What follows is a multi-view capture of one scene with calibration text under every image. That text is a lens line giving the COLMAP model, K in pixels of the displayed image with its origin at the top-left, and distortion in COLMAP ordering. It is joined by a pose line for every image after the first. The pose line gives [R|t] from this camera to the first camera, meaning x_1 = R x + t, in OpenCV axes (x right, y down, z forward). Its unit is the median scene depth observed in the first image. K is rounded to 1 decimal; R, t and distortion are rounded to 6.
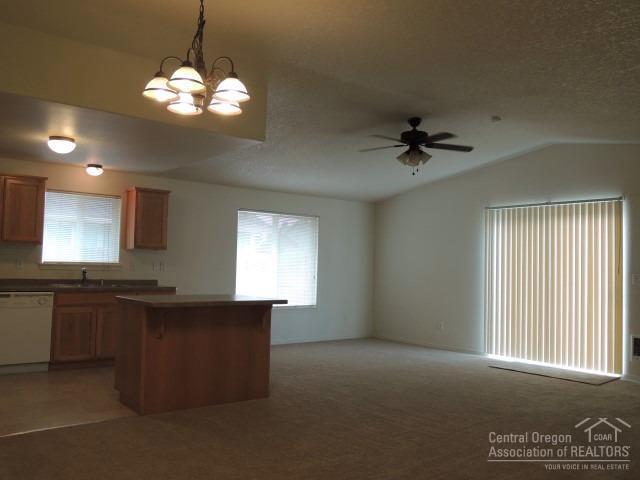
lens RADIAL K [[554.2, 0, 320.0], [0, 554.2, 240.0], [0, 0, 1]] dist [-0.017100, -0.016209]
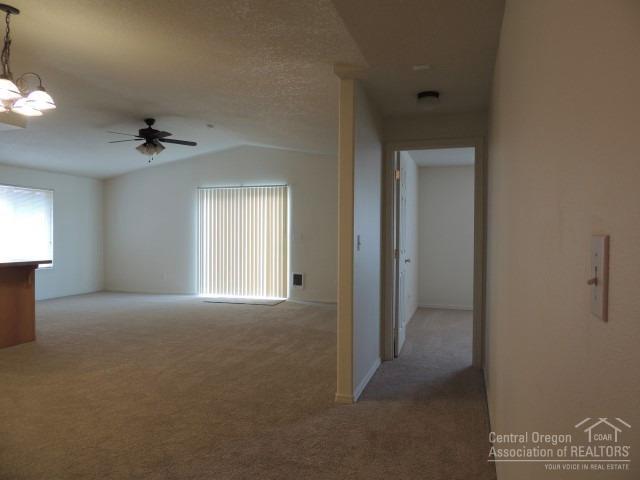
lens RADIAL K [[478.2, 0, 320.0], [0, 478.2, 240.0], [0, 0, 1]] dist [0.005345, 0.001833]
pose [[0.829986, -0.028106, 0.557076, -0.129958], [-0.008087, 0.998018, 0.062401, -0.006697], [-0.557726, -0.056297, 0.828114, -0.177359]]
